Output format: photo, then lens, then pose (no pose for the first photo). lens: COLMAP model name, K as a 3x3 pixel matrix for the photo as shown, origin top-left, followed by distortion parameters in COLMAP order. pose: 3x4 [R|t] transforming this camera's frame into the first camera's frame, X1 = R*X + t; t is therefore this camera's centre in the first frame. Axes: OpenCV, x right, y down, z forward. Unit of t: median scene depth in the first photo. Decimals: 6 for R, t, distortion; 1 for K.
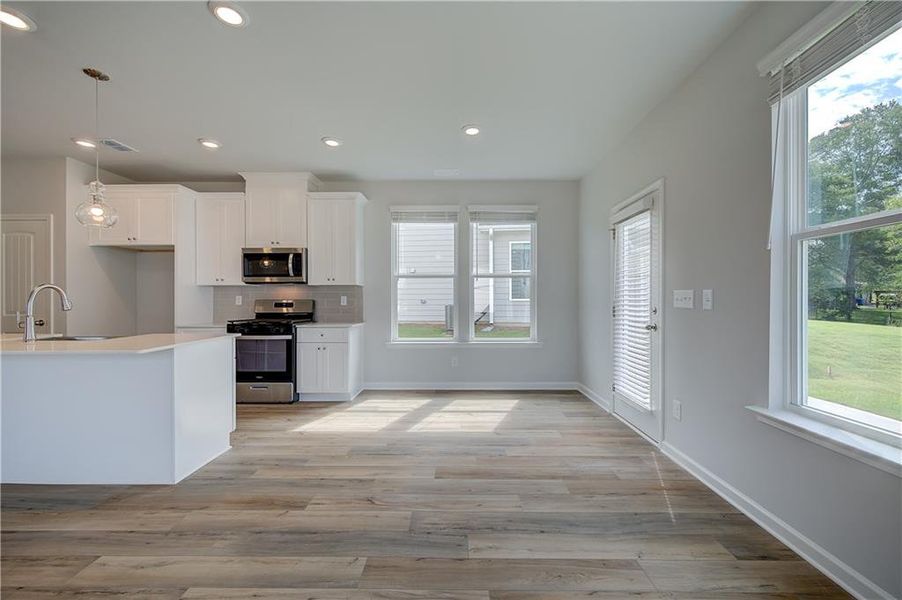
lens RADIAL K [[362.1, 0, 451.0], [0, 362.1, 300.0], [0, 0, 1]] dist [0.005346, -0.000513]
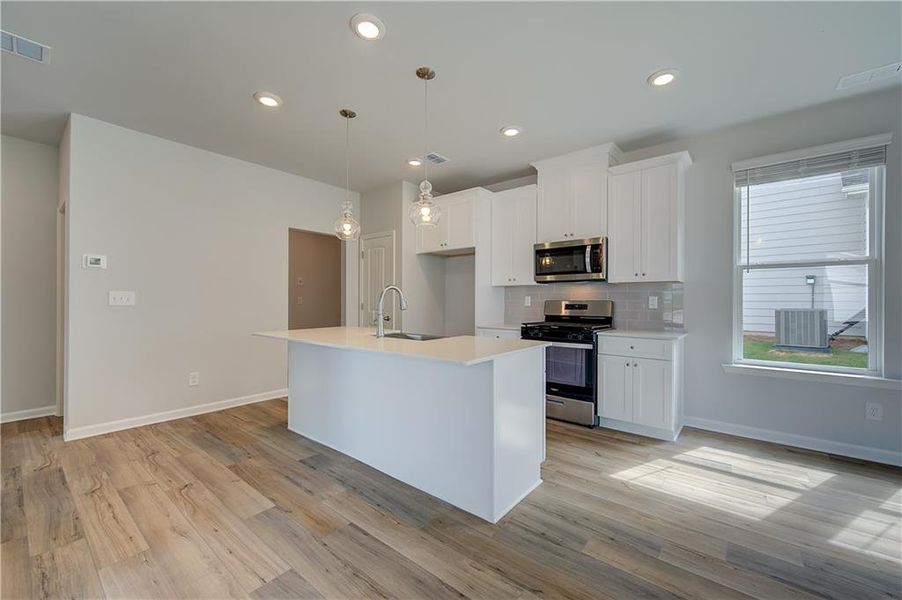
lens RADIAL K [[363.0, 0, 451.0], [0, 363.0, 300.0], [0, 0, 1]] dist [0.000709, -0.000181]
pose [[0.781599, 0.004309, -0.623766, -0.176626], [-0.006115, 0.999981, -0.000753, -0.000310], [0.623751, 0.004403, 0.781611, 0.159722]]
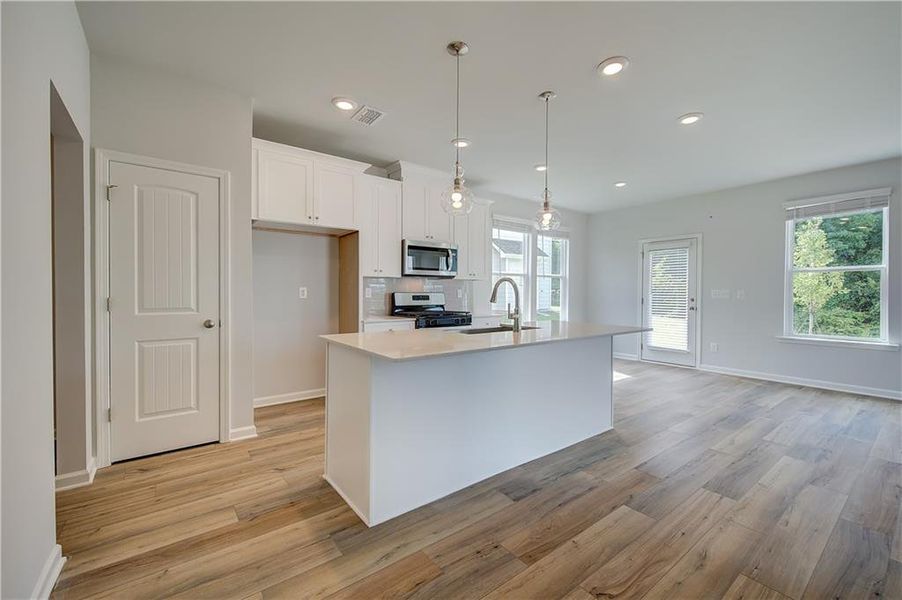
lens RADIAL K [[362.1, 0, 451.0], [0, 362.1, 300.0], [0, 0, 1]] dist [0.005346, -0.000513]
pose [[0.796657, -0.006518, 0.604396, -1.132959], [-0.005534, 0.999821, 0.018076, 0.001254], [-0.604406, -0.017745, 0.796479, 0.158027]]
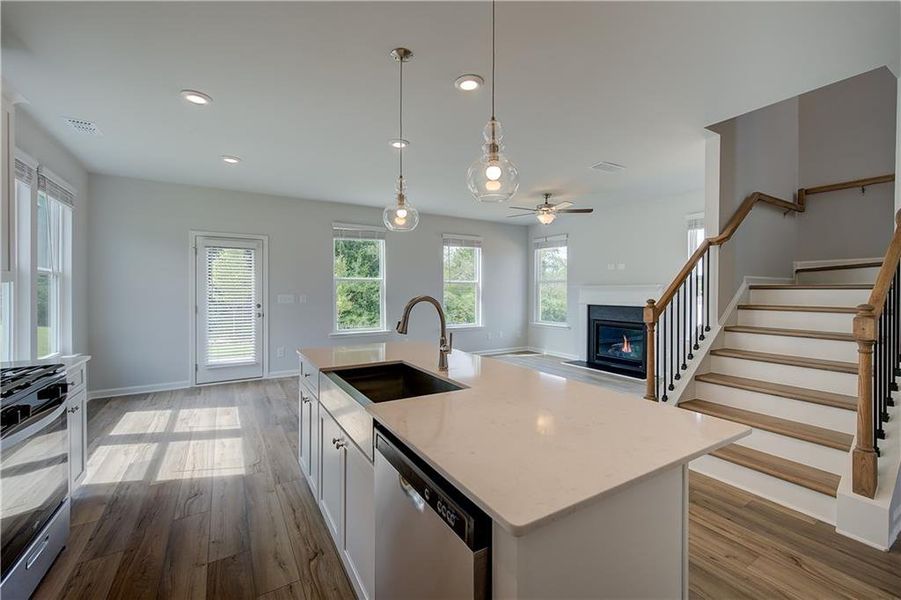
lens RADIAL K [[389.4, 0, 442.3], [0, 389.4, 293.0], [0, 0, 1]] dist [0.002379, 0.000272]
pose [[-0.514070, -0.006229, 0.857726, -1.086799], [0.001295, 0.999967, 0.008039, -0.033943], [-0.857747, 0.005243, -0.514045, 0.832214]]
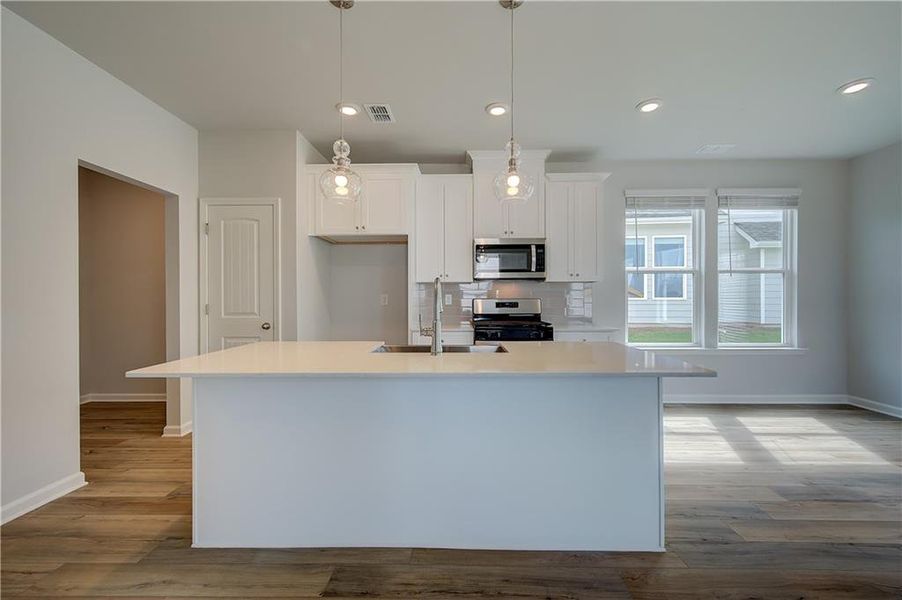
lens RADIAL K [[365.5, 0, 459.8], [0, 365.5, 298.8], [0, 0, 1]] dist [0.002284, 0.000291]
pose [[0.999980, -0.000553, -0.006313, -0.638982], [0.000549, 1.000000, -0.000649, -0.000281], [0.006314, 0.000646, 0.999980, 0.143077]]
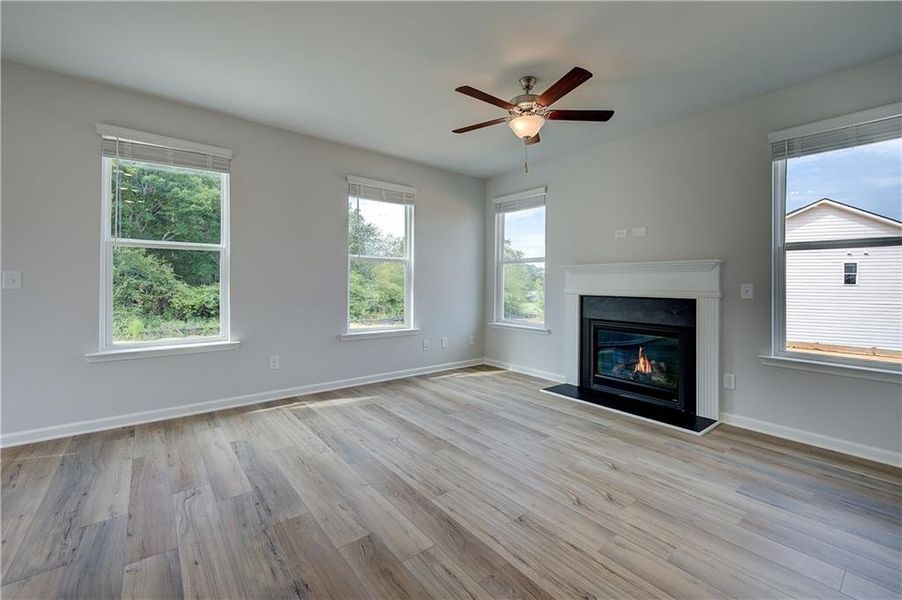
lens RADIAL K [[383.5, 0, 449.4], [0, 383.5, 282.9], [0, 0, 1]] dist [0.004195, 0.000109]
pose [[-0.628067, -0.002716, 0.778154, -0.575235], [-0.005723, 0.999983, -0.001130, -0.001045], [-0.778138, -0.005163, -0.628072, 0.377411]]
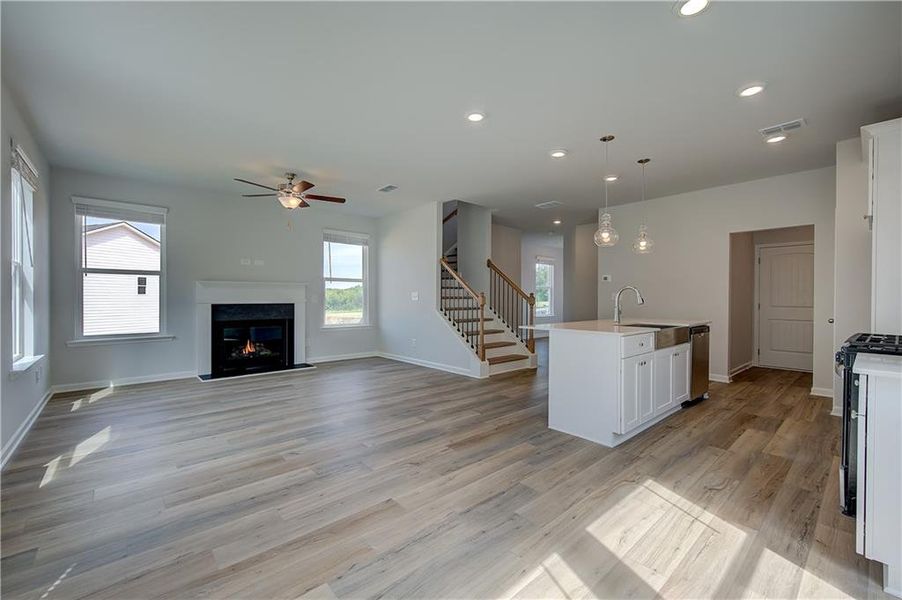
lens RADIAL K [[372.6, 0, 470.2], [0, 372.6, 299.2], [0, 0, 1]] dist [0.002013, -0.000044]
pose [[-0.711582, -0.000074, -0.702603, 0.252040], [-0.003281, 0.999989, 0.003217, 0.005004], [0.702595, 0.004594, -0.711575, 0.989352]]
